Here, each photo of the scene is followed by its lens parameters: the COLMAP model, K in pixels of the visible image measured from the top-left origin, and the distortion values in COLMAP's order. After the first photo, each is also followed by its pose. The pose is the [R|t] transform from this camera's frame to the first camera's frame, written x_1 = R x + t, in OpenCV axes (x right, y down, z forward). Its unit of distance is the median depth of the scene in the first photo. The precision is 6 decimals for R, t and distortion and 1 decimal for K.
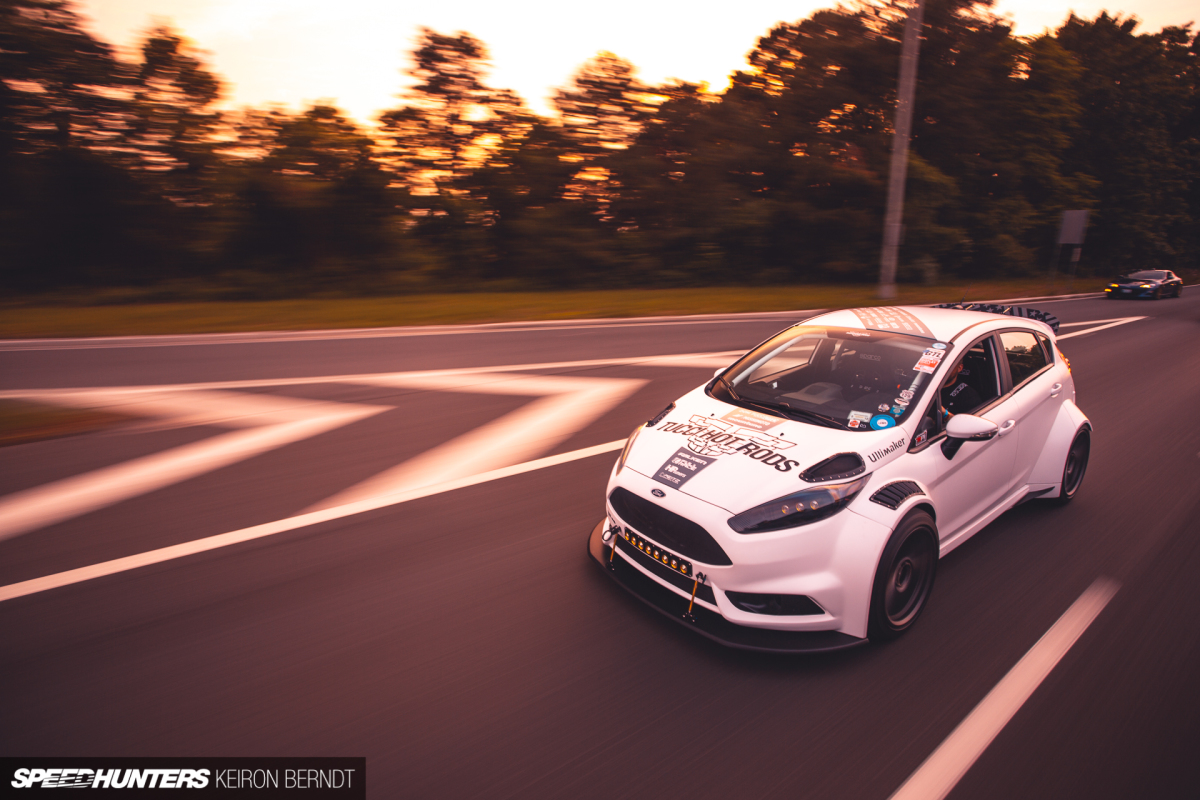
lens RADIAL K [[607.9, 0, 631.3], [0, 607.9, 412.1], [0, 0, 1]] dist [-0.038686, 0.000328]
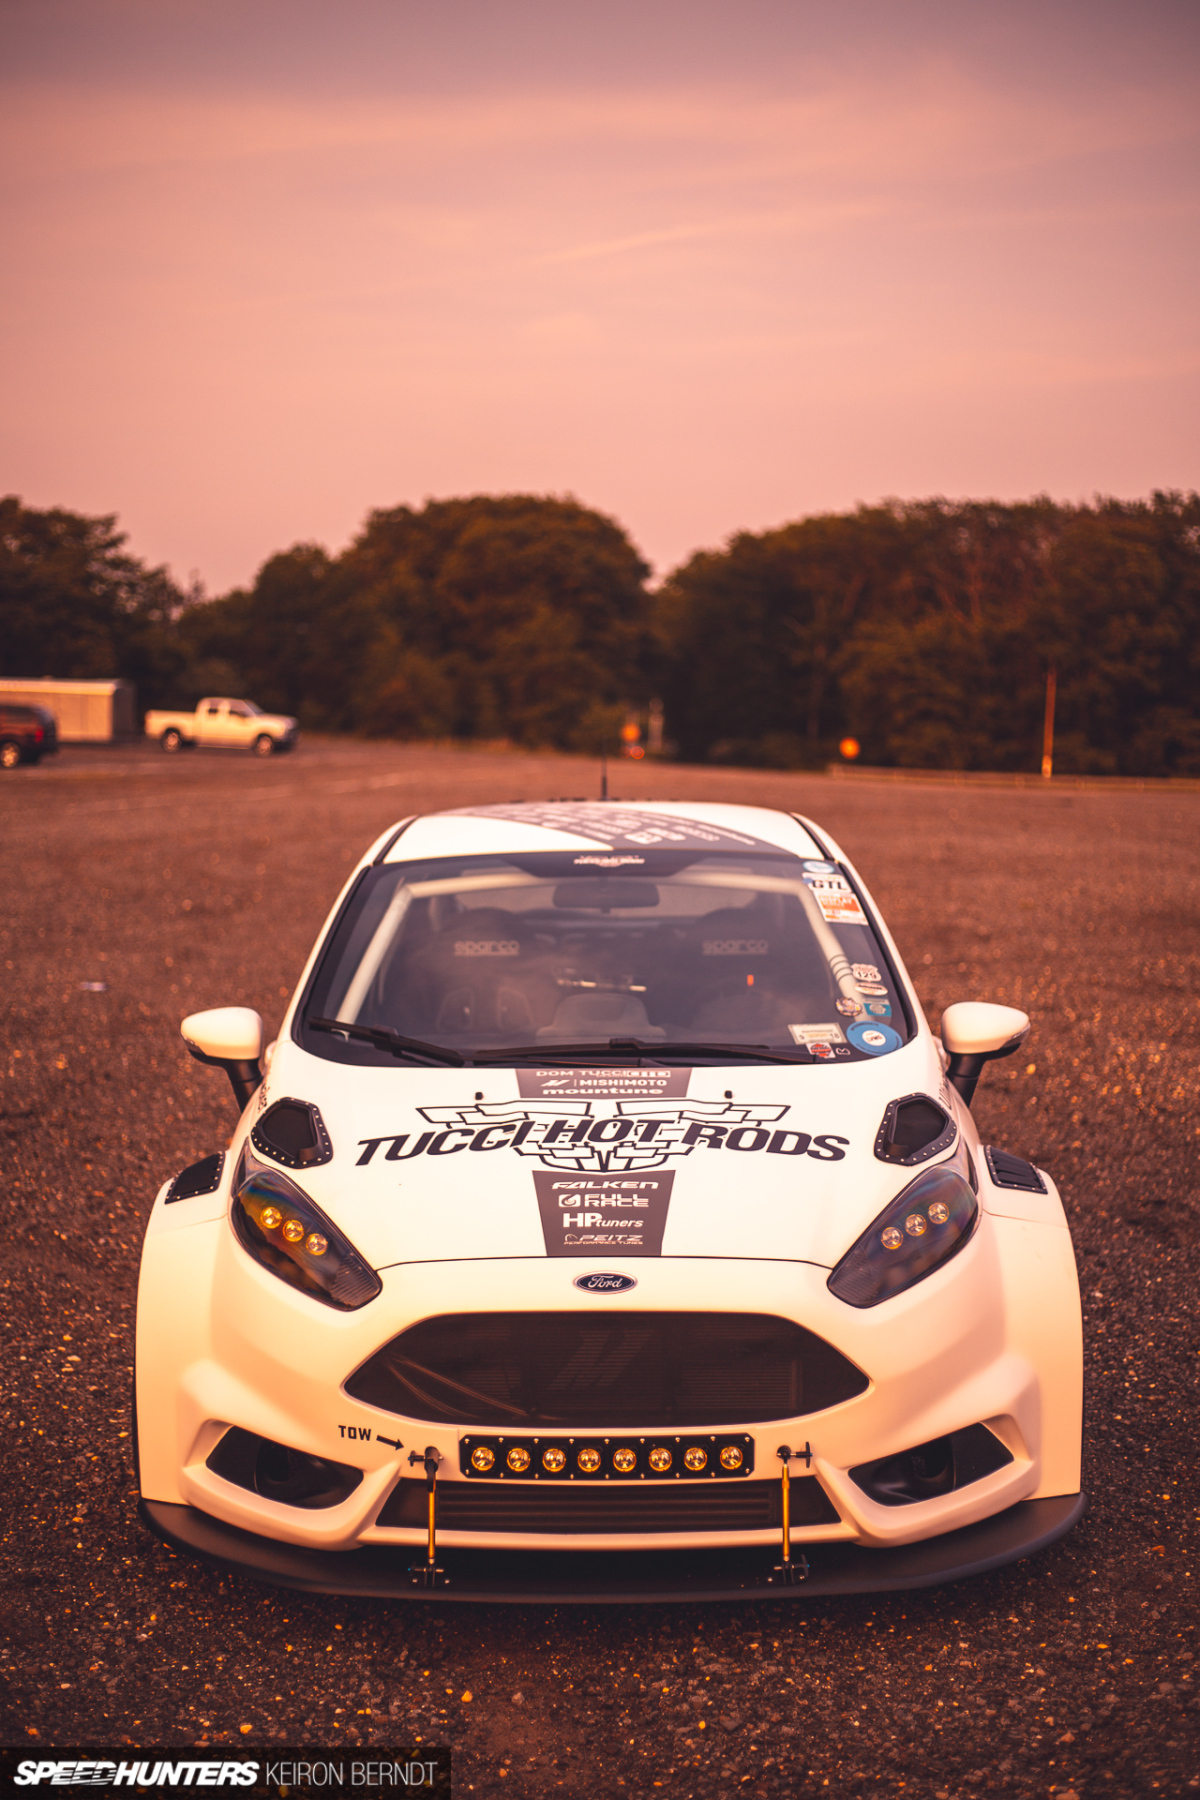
lens RADIAL K [[2539.9, 0, 600.0], [0, 2539.9, 900.0], [0, 0, 1]] dist [-0.126130, 0.033056]
pose [[0.633506, -0.054647, 0.771805, -1.051425], [0.204613, 0.973824, -0.098997, 0.059675], [-0.746193, 0.220636, 0.628105, 0.022514]]
